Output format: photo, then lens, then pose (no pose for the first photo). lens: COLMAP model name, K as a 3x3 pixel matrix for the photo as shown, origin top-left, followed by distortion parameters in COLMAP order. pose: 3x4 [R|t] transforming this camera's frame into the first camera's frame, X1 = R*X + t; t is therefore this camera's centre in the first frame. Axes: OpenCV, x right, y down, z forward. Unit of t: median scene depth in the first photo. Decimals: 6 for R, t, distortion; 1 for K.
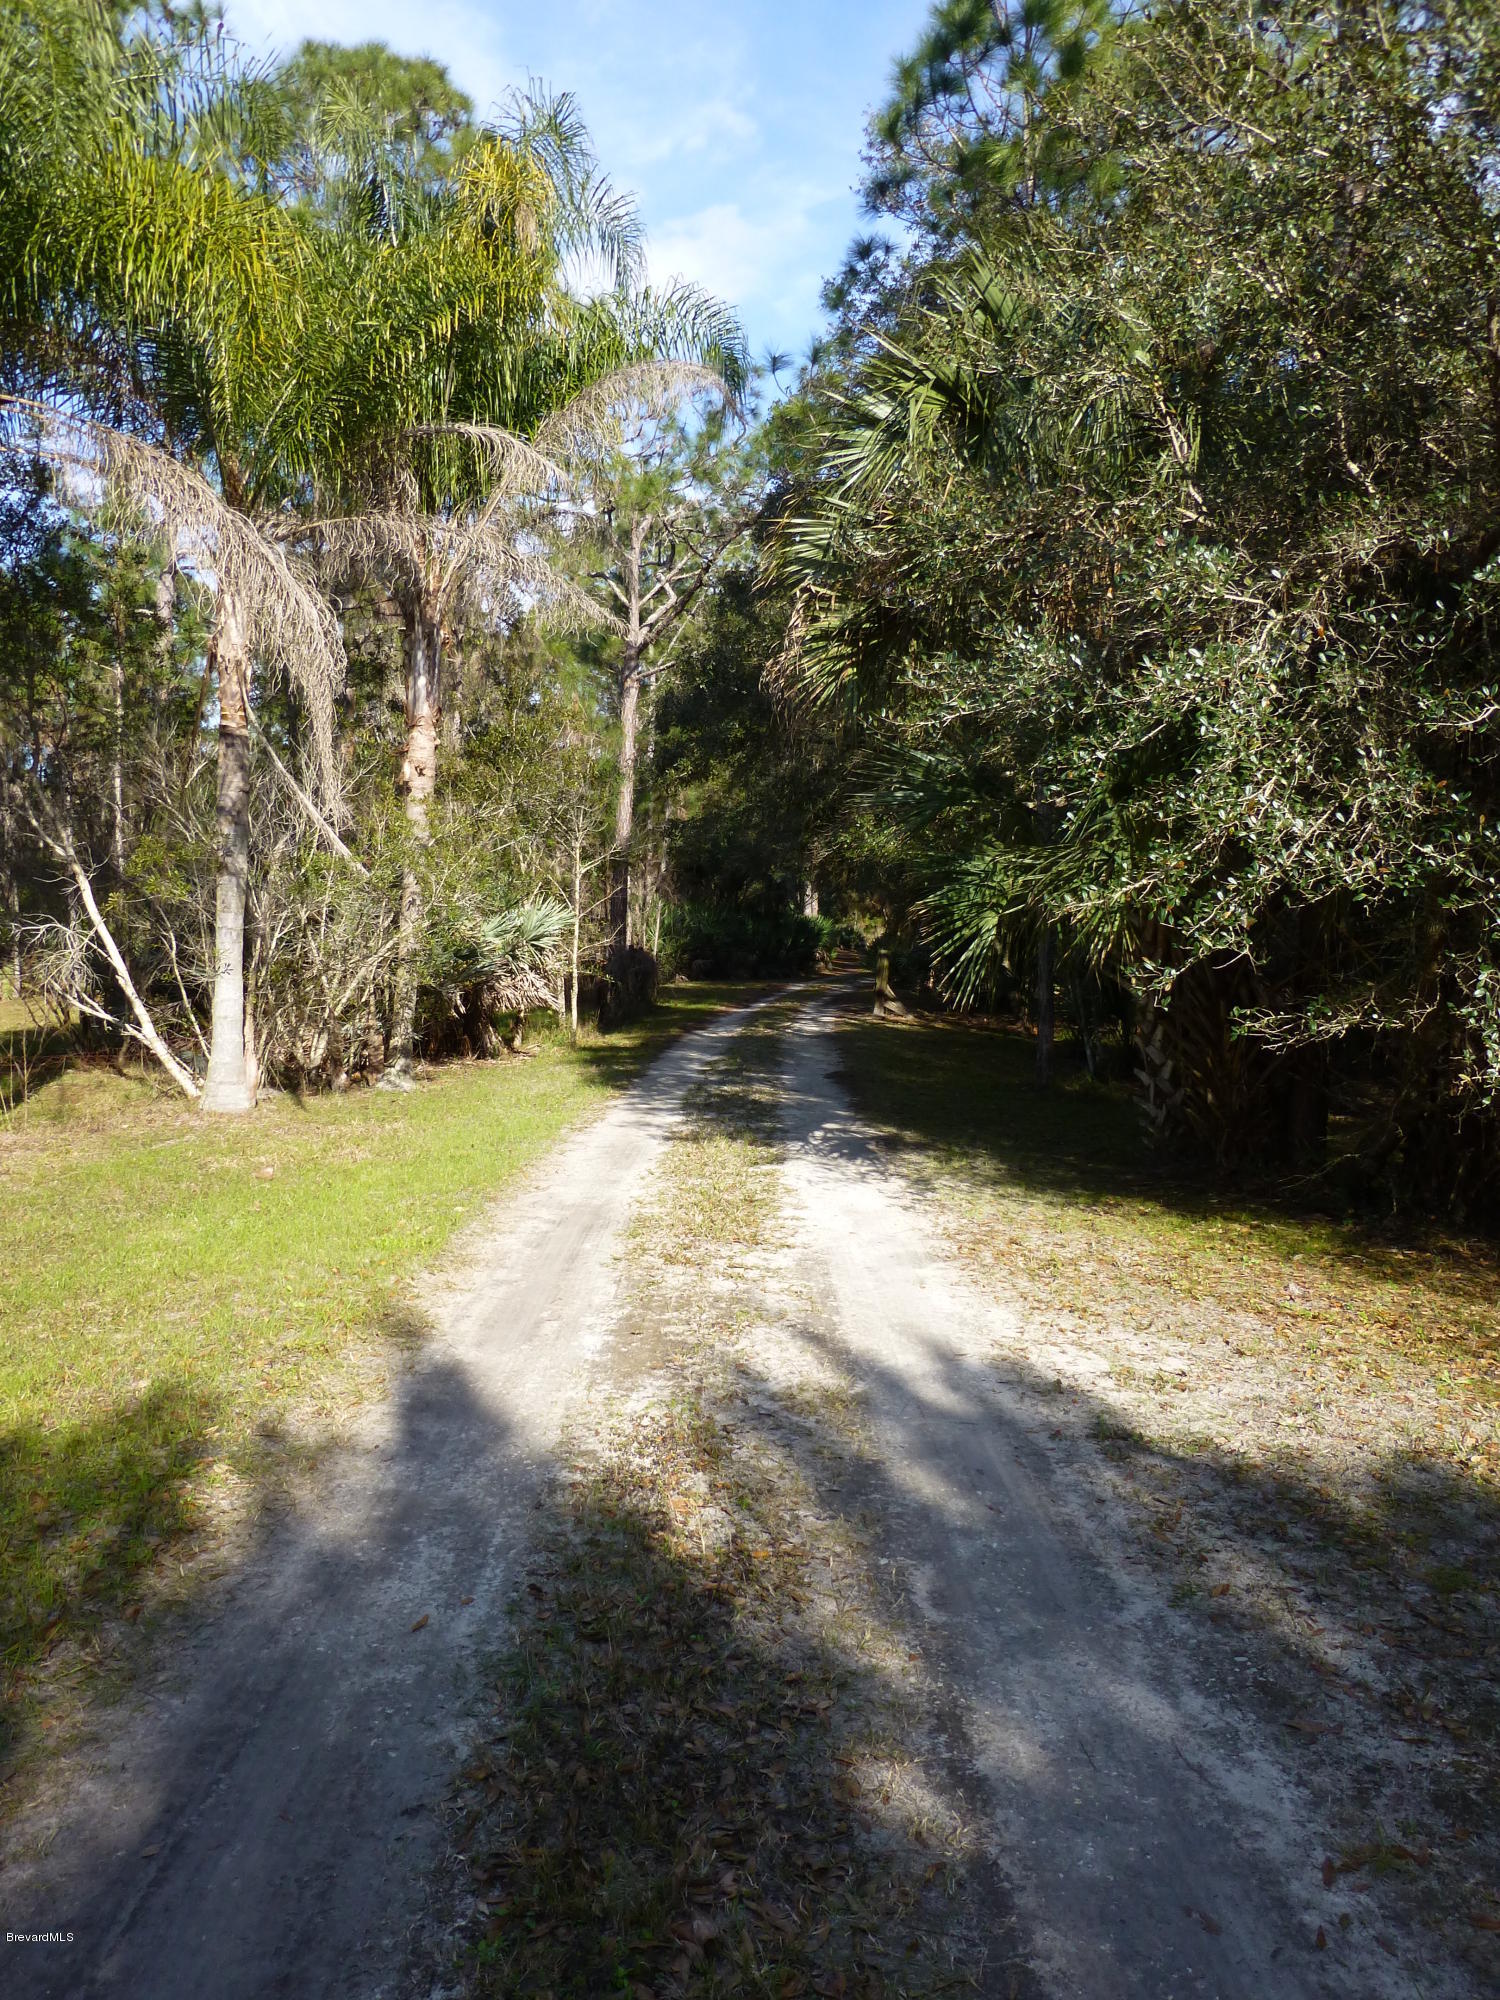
lens RADIAL K [[1433.1, 0, 755.1], [0, 1433.1, 990.5], [0, 0, 1]] dist [-0.017591, 0.005099]
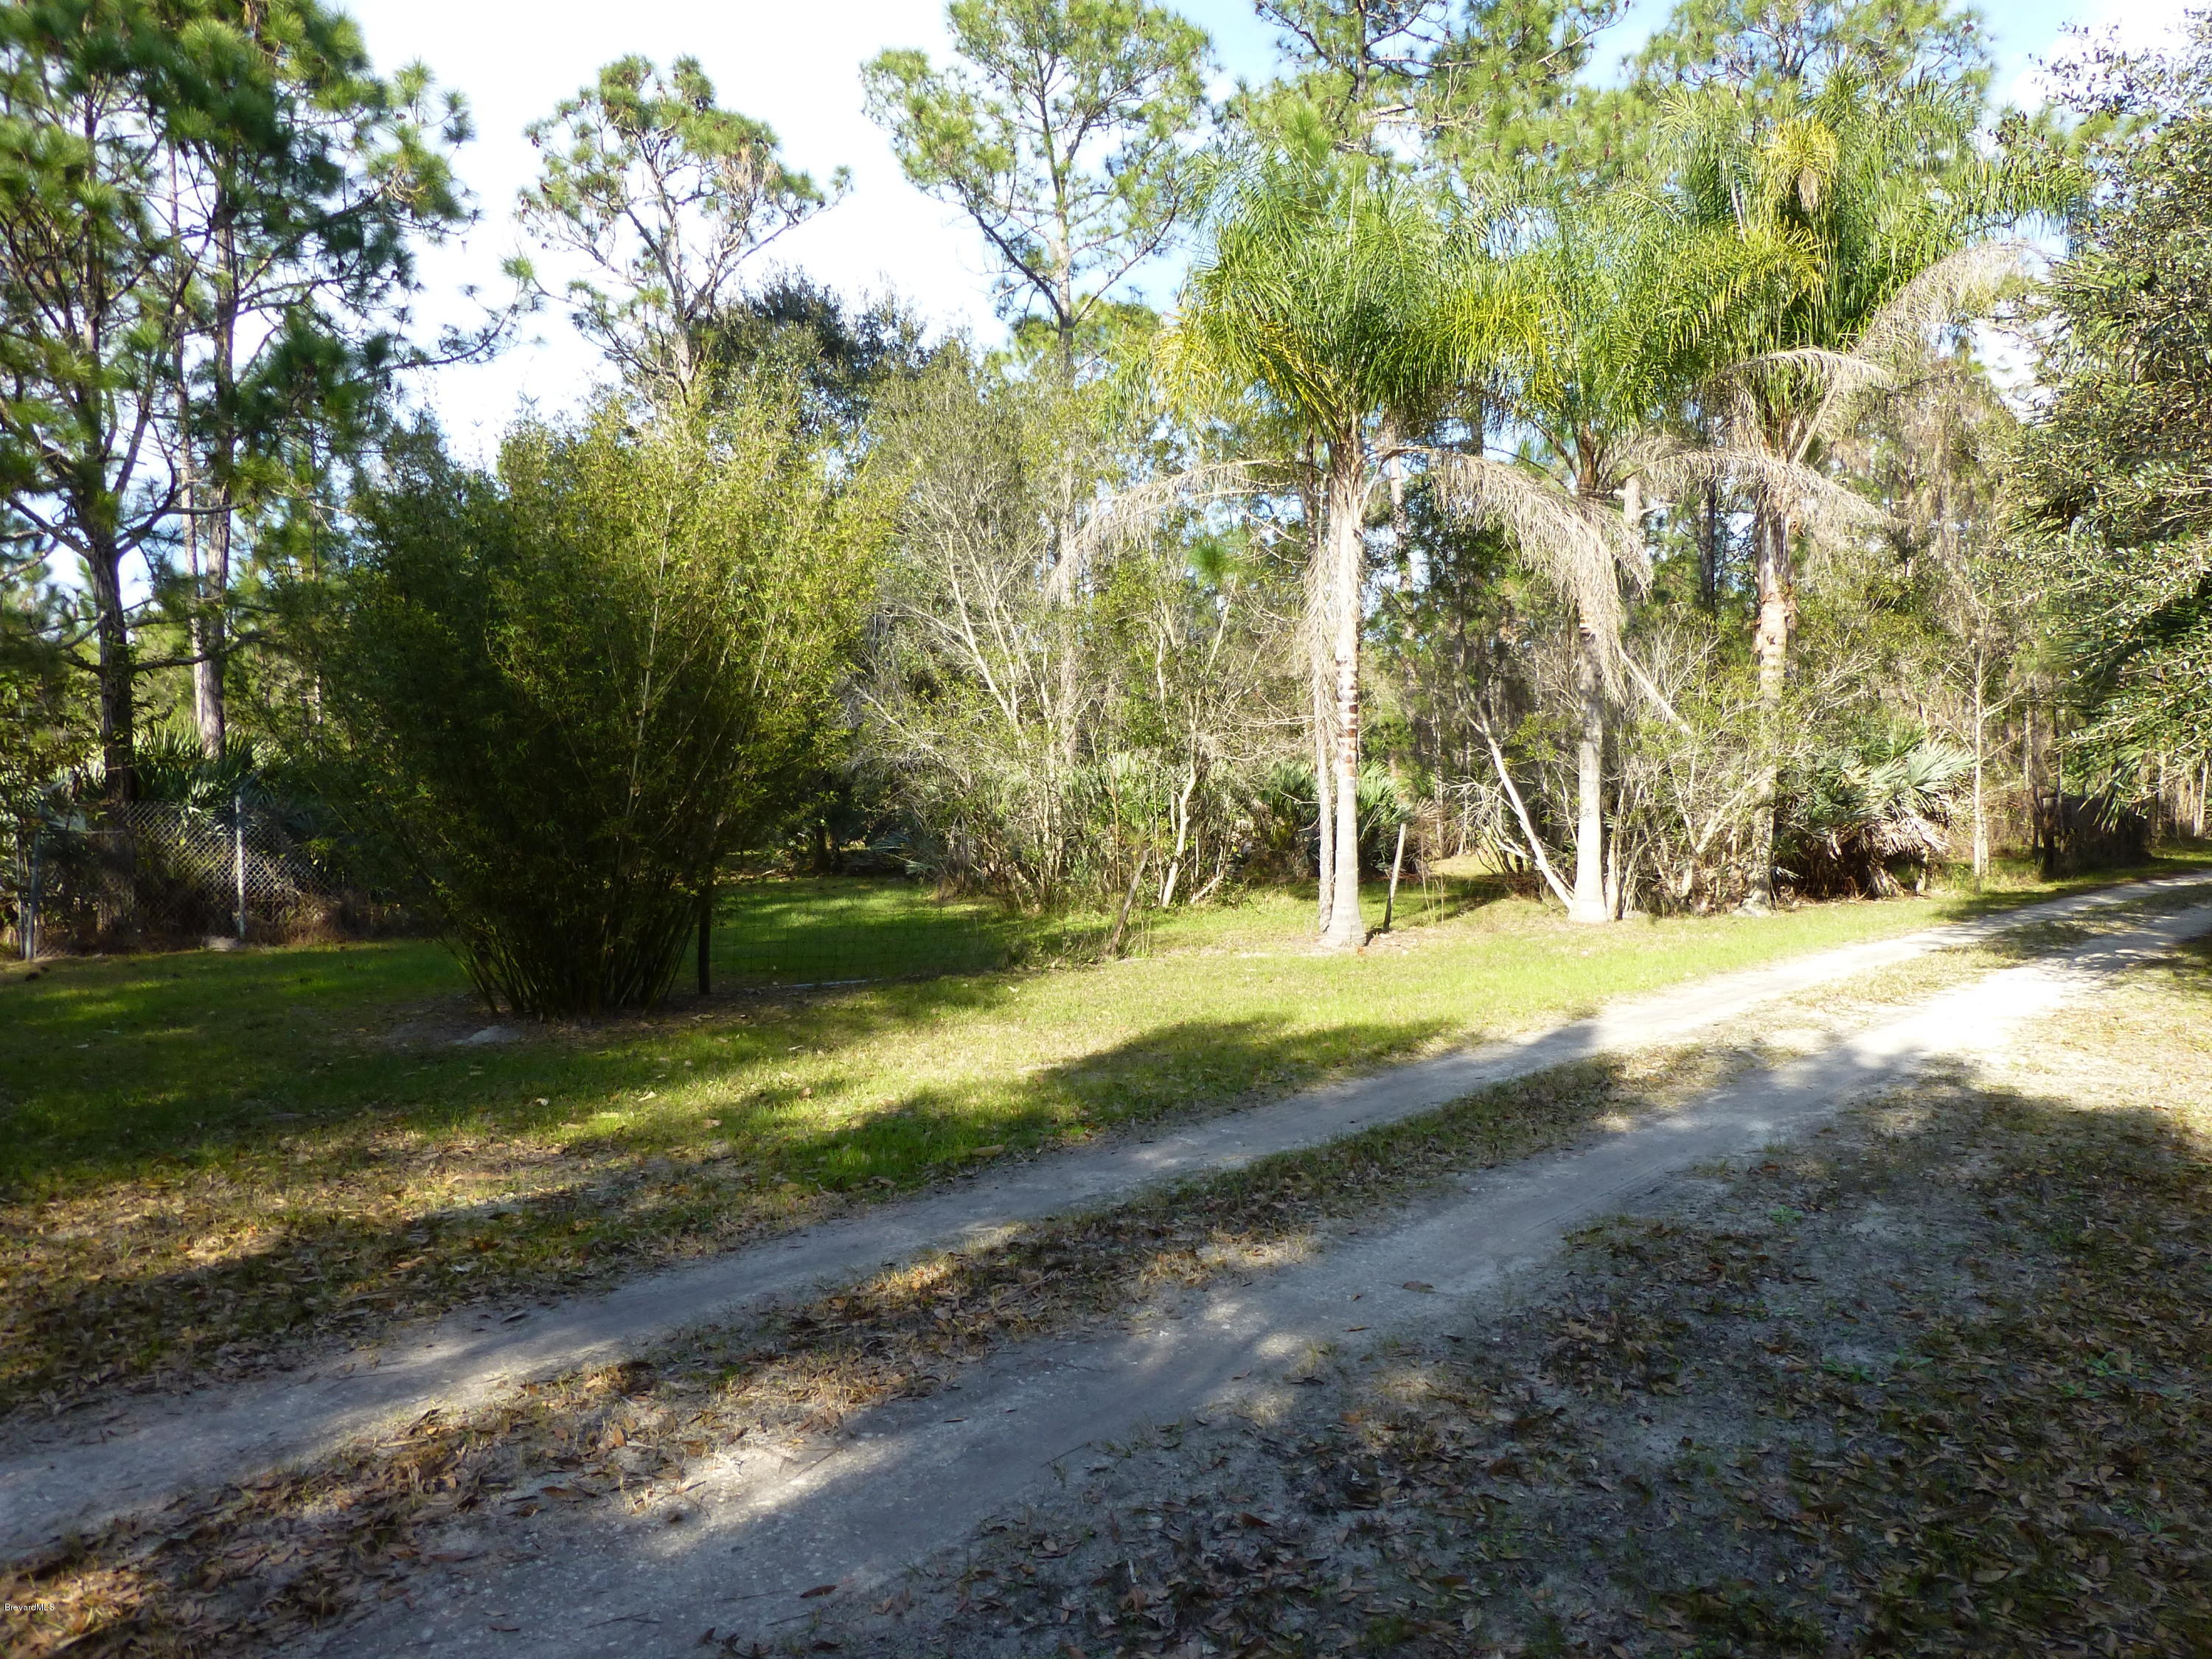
lens RADIAL K [[1585.0, 0, 1106.9], [0, 1585.0, 833.6], [0, 0, 1]] dist [-0.017591, 0.005099]
pose [[0.732830, -0.013245, -0.680283, 0.234123], [0.001554, 0.999841, -0.017792, 0.023518], [0.680410, 0.011981, 0.732734, -0.288779]]
